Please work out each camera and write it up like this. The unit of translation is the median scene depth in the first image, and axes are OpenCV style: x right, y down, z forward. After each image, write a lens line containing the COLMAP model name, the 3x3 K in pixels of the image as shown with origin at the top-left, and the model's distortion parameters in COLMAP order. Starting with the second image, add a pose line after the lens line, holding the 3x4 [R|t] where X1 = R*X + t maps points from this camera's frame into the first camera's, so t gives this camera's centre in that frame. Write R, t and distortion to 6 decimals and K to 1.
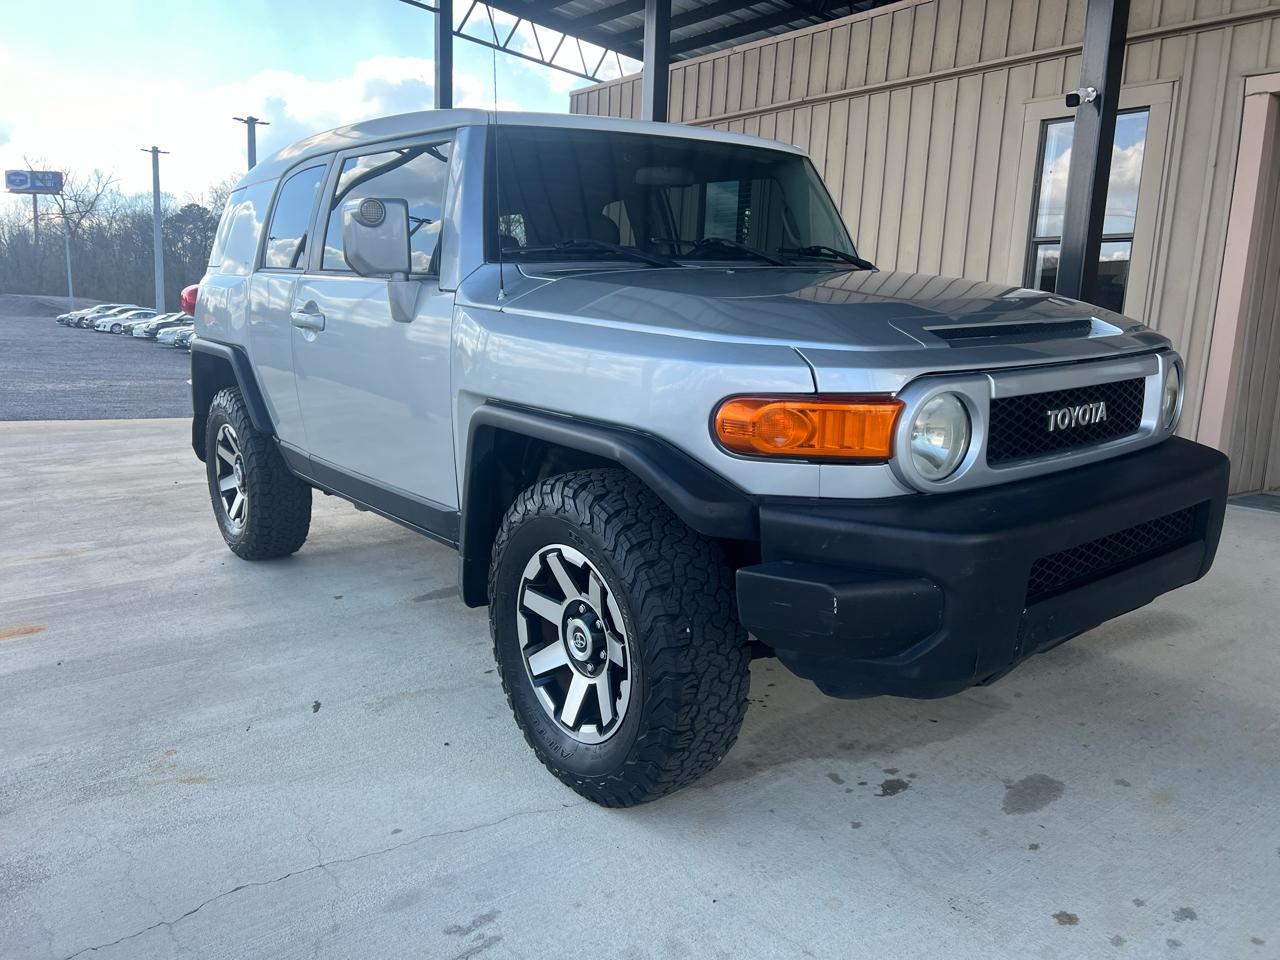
lens RADIAL K [[979.5, 0, 640.0], [0, 979.5, 480.0], [0, 0, 1]] dist [0.053865, -0.064512]
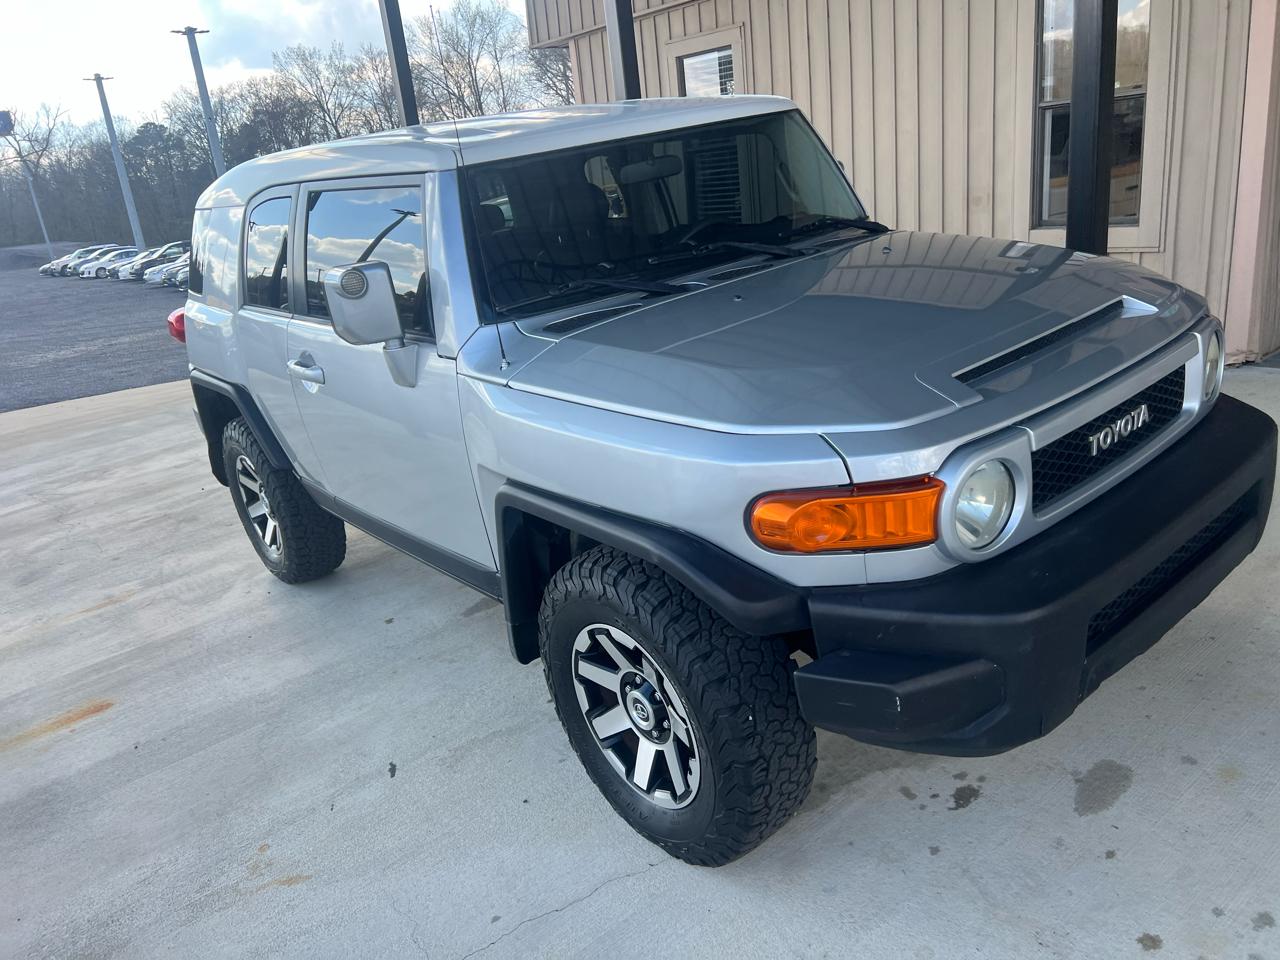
lens RADIAL K [[975.1, 0, 651.5], [0, 975.1, 475.4], [0, 0, 1]] dist [0.054792, -0.064414]
pose [[0.989123, -0.145503, -0.021563, 0.005488], [0.147088, 0.977352, 0.152144, -0.206436], [-0.001063, -0.153661, 0.988123, 0.042043]]
